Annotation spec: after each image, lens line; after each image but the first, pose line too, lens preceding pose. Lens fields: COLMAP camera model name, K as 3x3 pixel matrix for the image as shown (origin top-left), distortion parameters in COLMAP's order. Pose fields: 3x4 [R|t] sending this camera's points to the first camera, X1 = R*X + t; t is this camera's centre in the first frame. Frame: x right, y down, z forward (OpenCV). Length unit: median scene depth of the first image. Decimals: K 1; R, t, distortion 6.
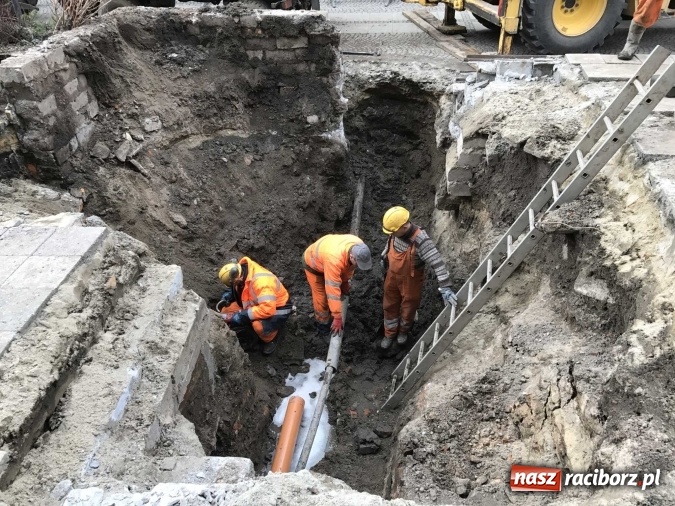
lens RADIAL K [[557.1, 0, 334.8], [0, 557.1, 248.5], [0, 0, 1]] dist [0.014719, 0.007415]
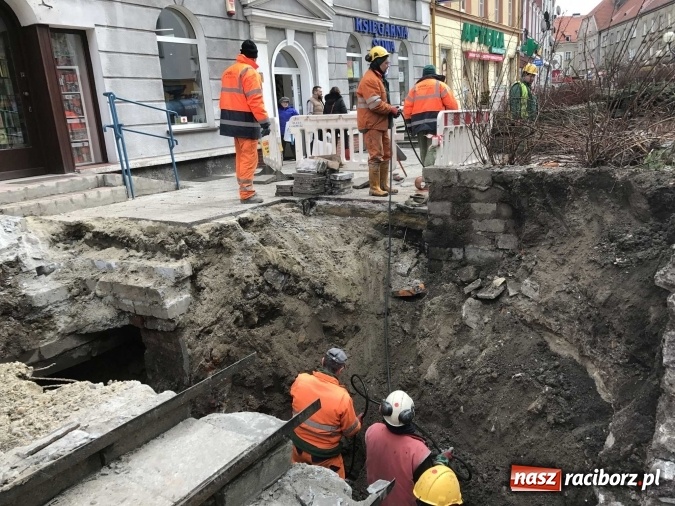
lens RADIAL K [[555.6, 0, 334.2], [0, 555.6, 247.8], [0, 0, 1]] dist [0.029484, -0.015729]
pose [[-0.441759, 0.273592, -0.854398, 0.452966], [-0.450643, 0.755824, 0.475027, -0.522463], [0.775739, 0.594876, -0.210600, 0.933879]]
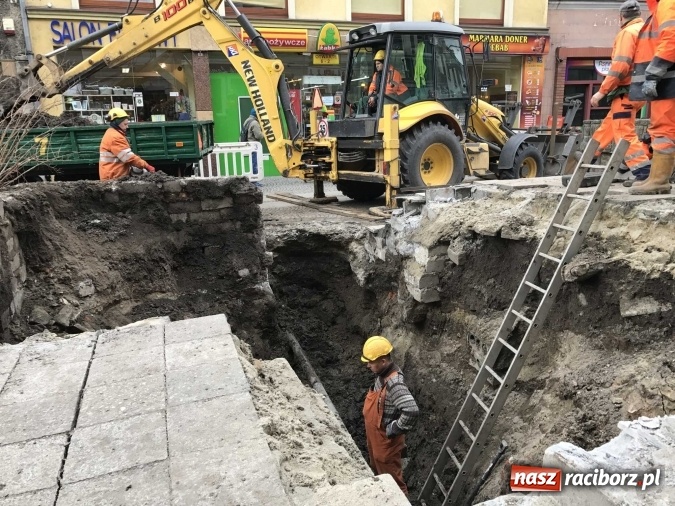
lens RADIAL K [[555.6, 0, 334.2], [0, 555.6, 247.8], [0, 0, 1]] dist [0.029484, -0.015729]
pose [[0.914253, -0.089032, 0.395241, -0.316271], [0.231633, 0.915253, -0.329633, 0.105602], [-0.332398, 0.392918, 0.857395, 0.079575]]
